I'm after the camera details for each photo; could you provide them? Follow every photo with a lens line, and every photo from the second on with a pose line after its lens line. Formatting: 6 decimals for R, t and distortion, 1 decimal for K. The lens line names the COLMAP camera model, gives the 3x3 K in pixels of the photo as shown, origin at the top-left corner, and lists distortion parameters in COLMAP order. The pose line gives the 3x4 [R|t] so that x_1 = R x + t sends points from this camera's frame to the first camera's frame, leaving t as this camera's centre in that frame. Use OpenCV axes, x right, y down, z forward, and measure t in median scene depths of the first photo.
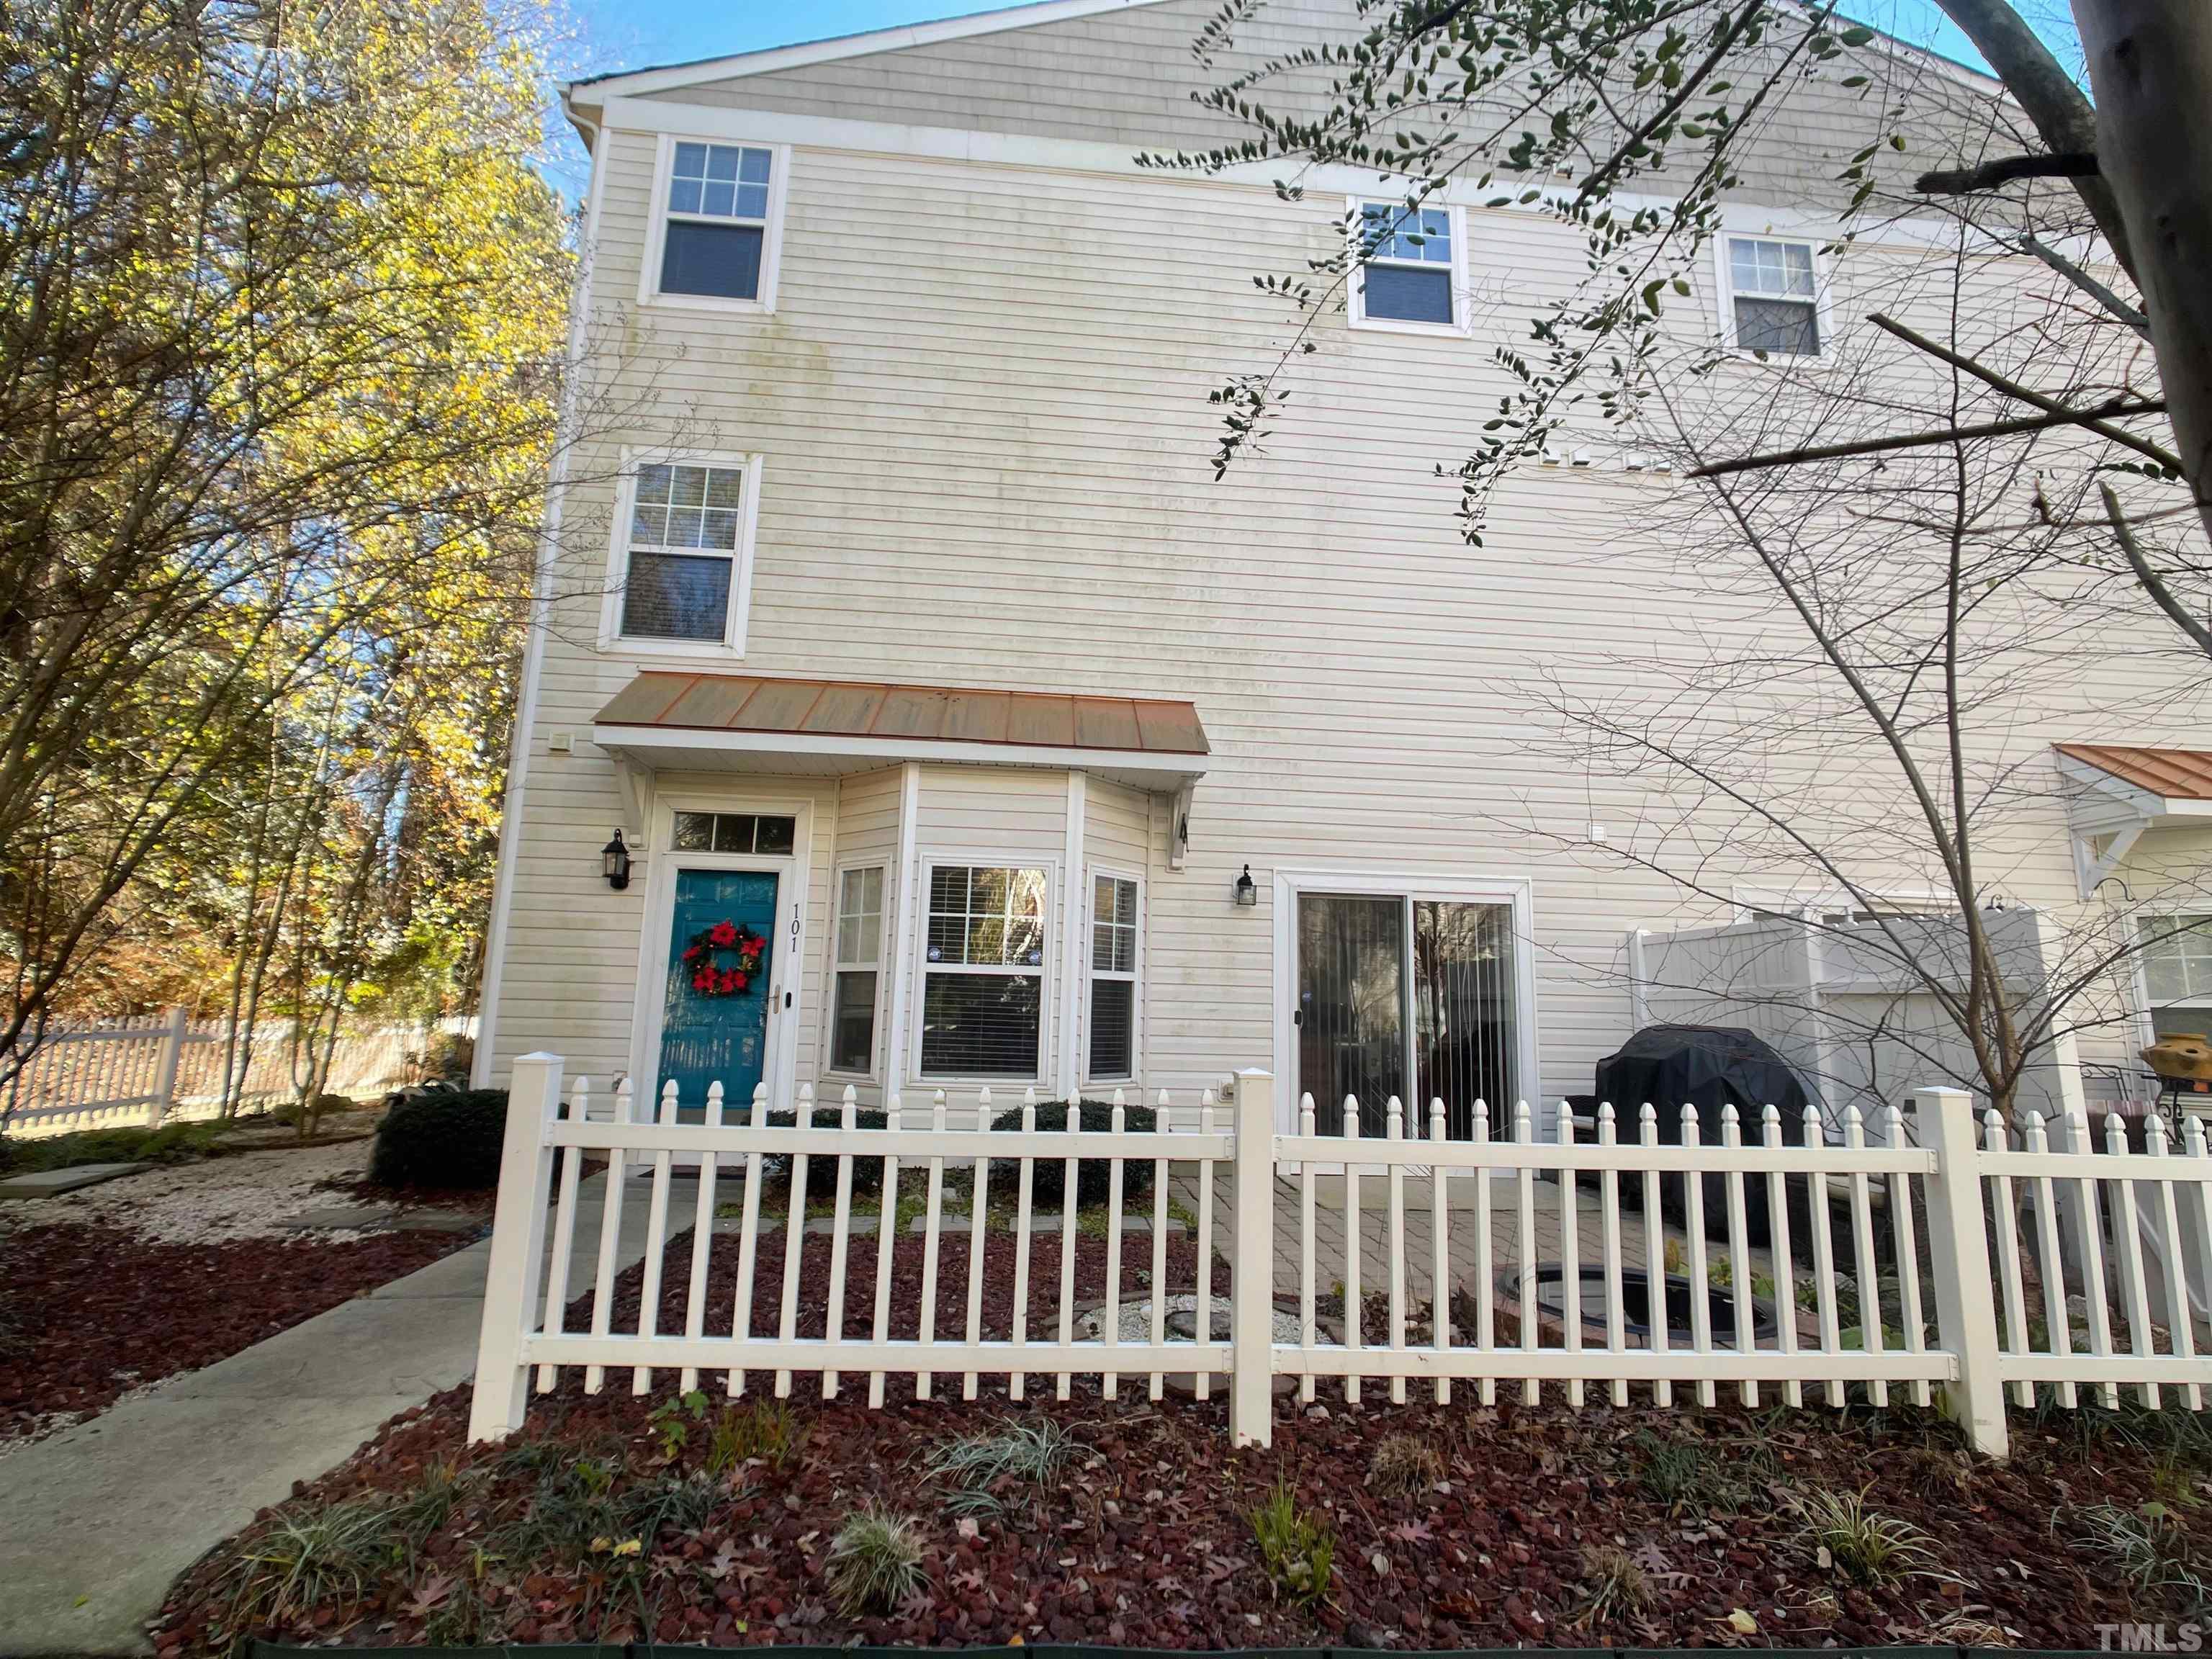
lens RADIAL K [[1077.5, 0, 1112.8], [0, 1077.5, 819.8], [0, 0, 1]] dist [-0.014515, 0.003687]
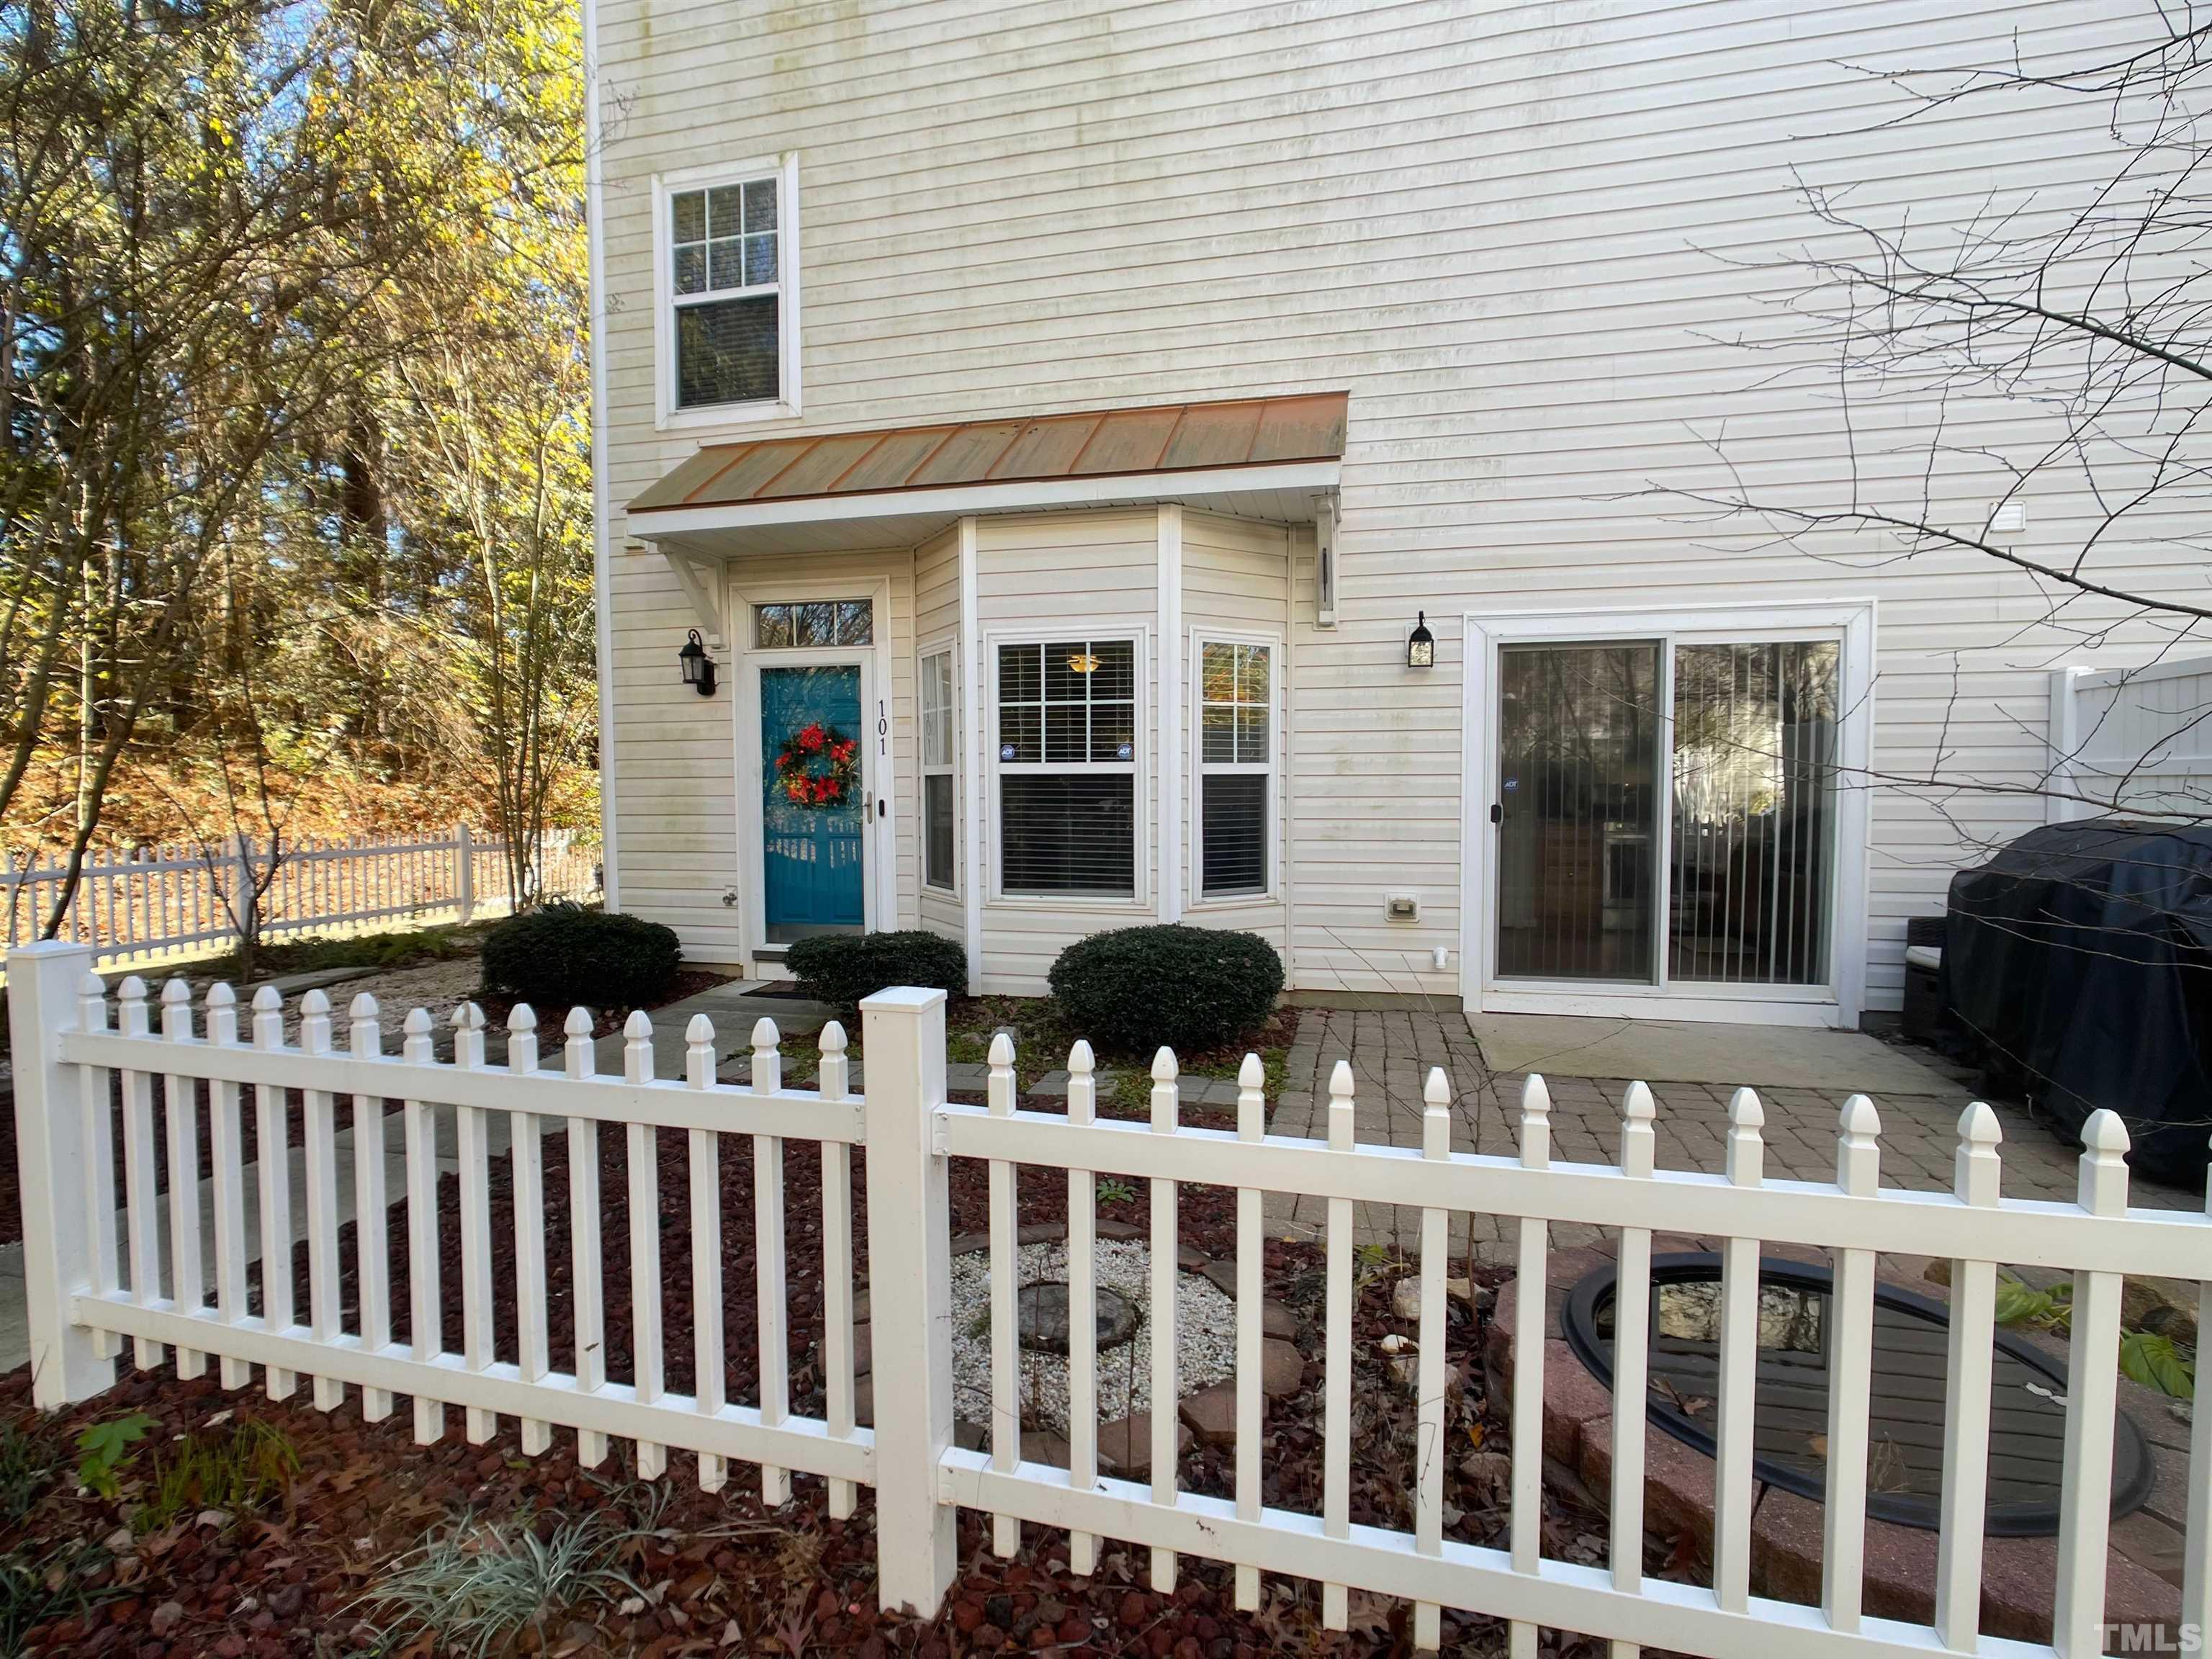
lens RADIAL K [[1077.5, 0, 1100.0], [0, 1077.5, 832.4], [0, 0, 1]] dist [-0.014515, 0.003687]
pose [[0.941797, -0.014554, -0.335867, 0.165162], [0.087019, 0.975567, 0.201735, 0.021725], [0.324724, -0.219220, 0.920053, 0.223329]]
